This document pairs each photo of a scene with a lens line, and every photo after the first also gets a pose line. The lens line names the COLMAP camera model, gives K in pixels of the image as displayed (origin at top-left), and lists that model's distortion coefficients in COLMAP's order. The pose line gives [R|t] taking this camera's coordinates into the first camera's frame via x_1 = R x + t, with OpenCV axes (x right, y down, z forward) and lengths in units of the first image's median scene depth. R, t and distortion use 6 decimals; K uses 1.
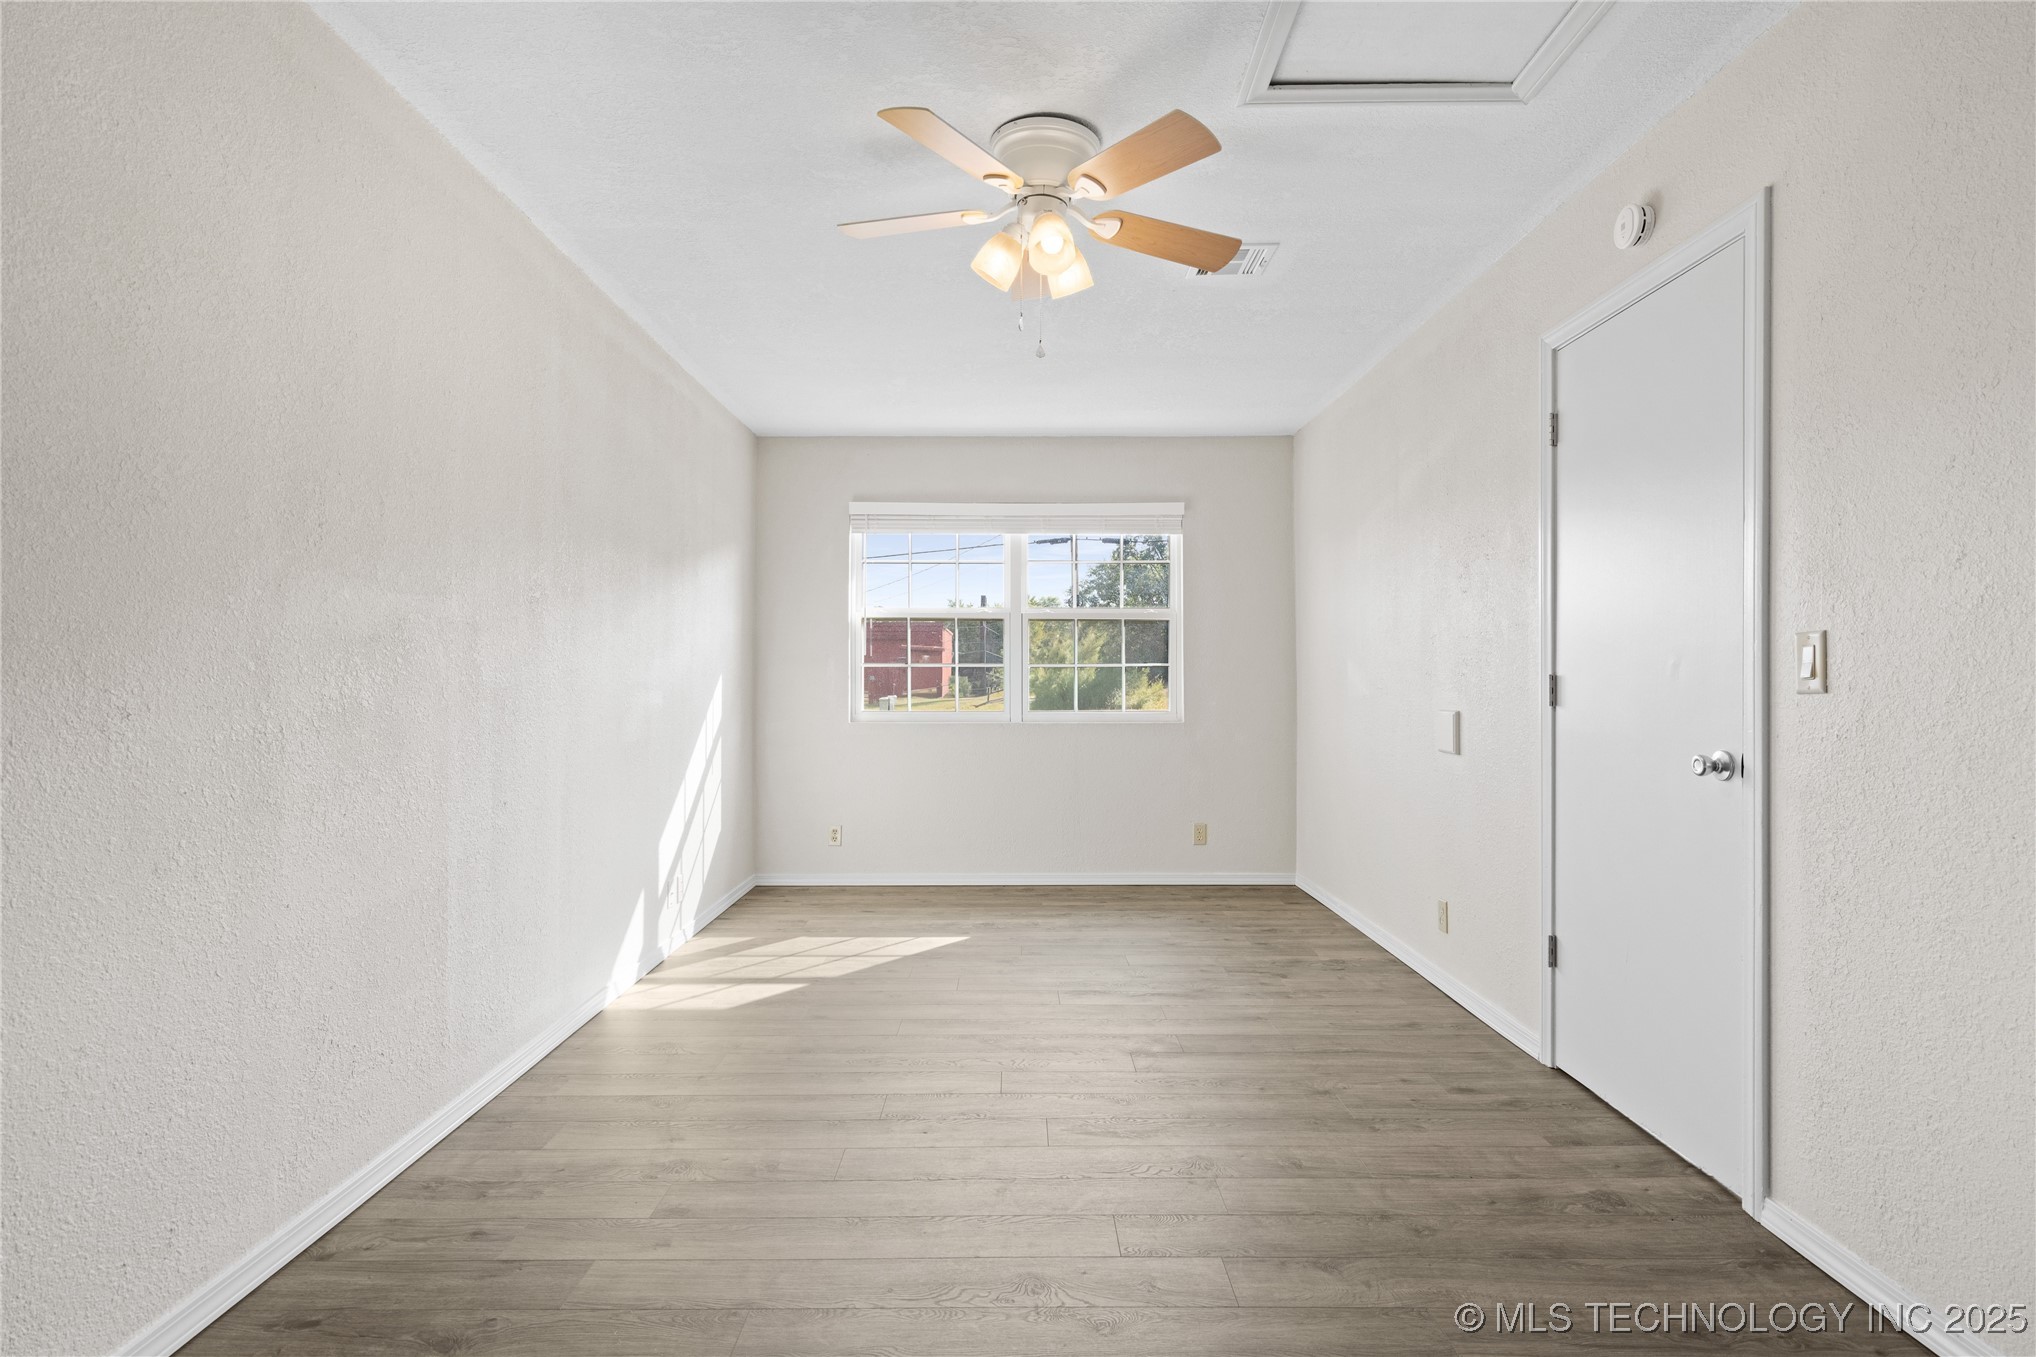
lens RADIAL K [[1051.7, 0, 1002.2], [0, 1051.7, 680.3], [0, 0, 1]] dist [0.004478, 0.000374]
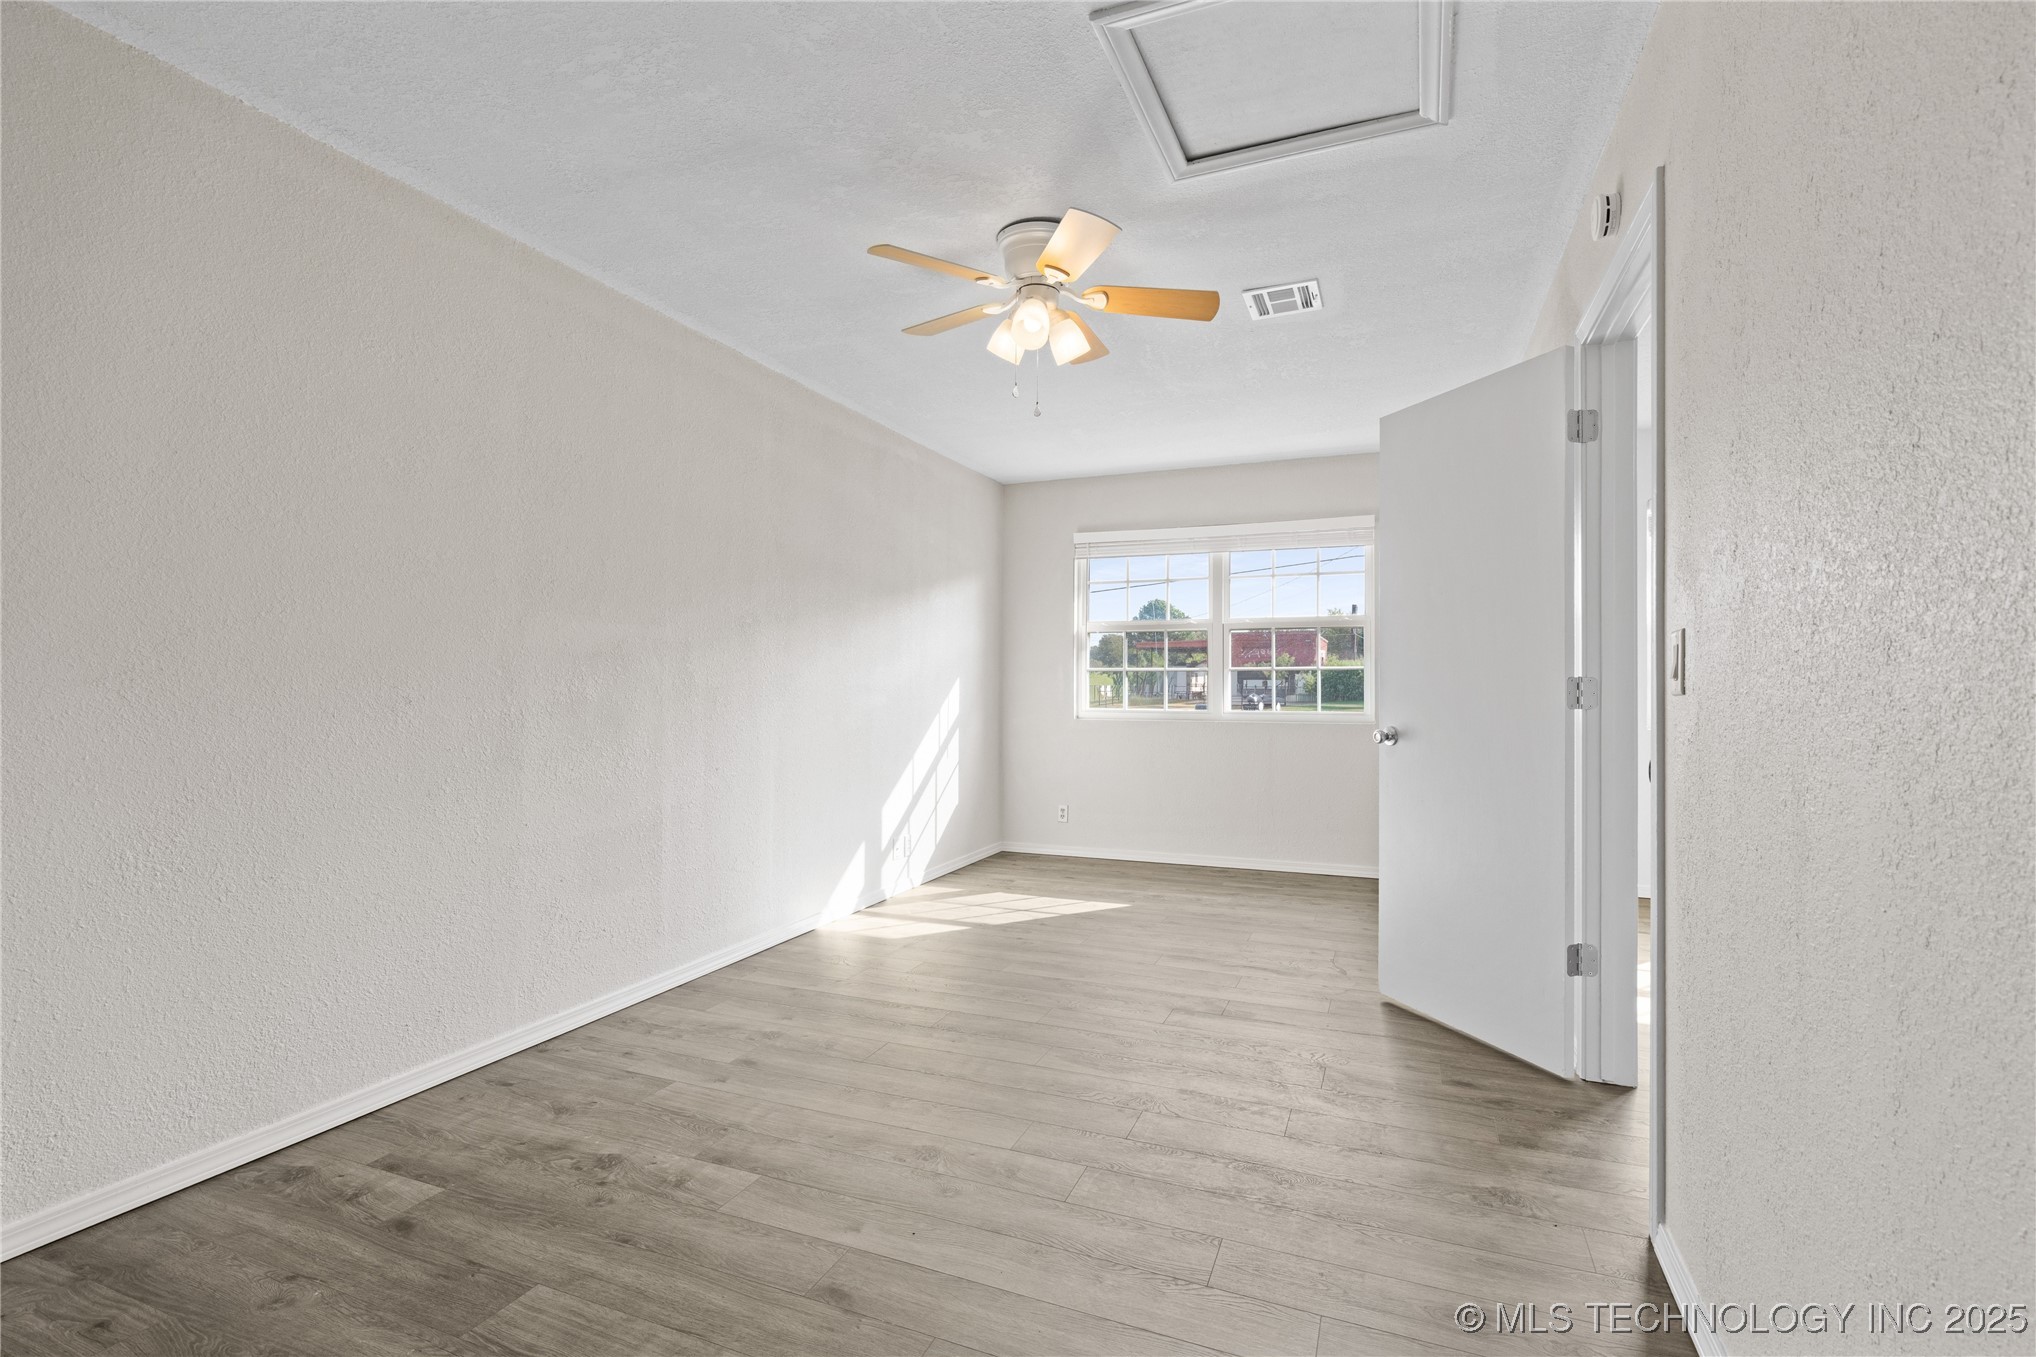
lens RADIAL K [[925.1, 0, 978.0], [0, 925.1, 681.8], [0, 0, 1]] dist [-0.005187, 0.004347]
pose [[0.921255, 0.000091, -0.388959, 0.326103], [-0.001097, 0.999997, -0.002364, 0.001682], [0.388957, 0.002605, 0.921252, -0.007850]]
